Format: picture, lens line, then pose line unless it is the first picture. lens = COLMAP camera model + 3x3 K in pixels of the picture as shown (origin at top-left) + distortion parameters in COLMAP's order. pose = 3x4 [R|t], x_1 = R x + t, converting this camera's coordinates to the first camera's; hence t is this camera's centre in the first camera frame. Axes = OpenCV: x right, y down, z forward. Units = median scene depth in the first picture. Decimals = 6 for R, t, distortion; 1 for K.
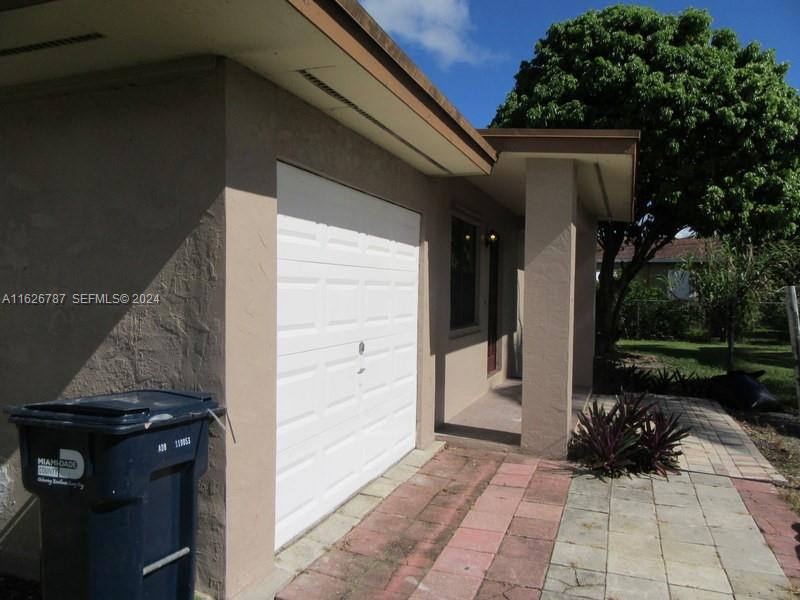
lens RADIAL K [[587.3, 0, 402.5], [0, 587.3, 305.0], [0, 0, 1]] dist [-0.019804, 0.022314]
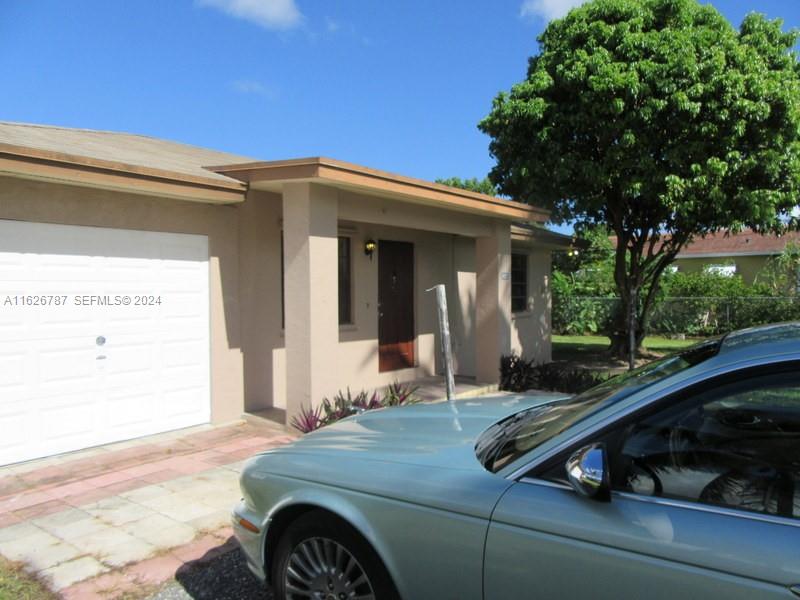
lens RADIAL K [[587.3, 0, 402.5], [0, 587.3, 302.1], [0, 0, 1]] dist [-0.019804, 0.022314]
pose [[0.953835, -0.020274, -0.299647, 0.405645], [0.017033, 0.999765, -0.013424, 0.005717], [0.299849, 0.007700, 0.953956, -0.034014]]
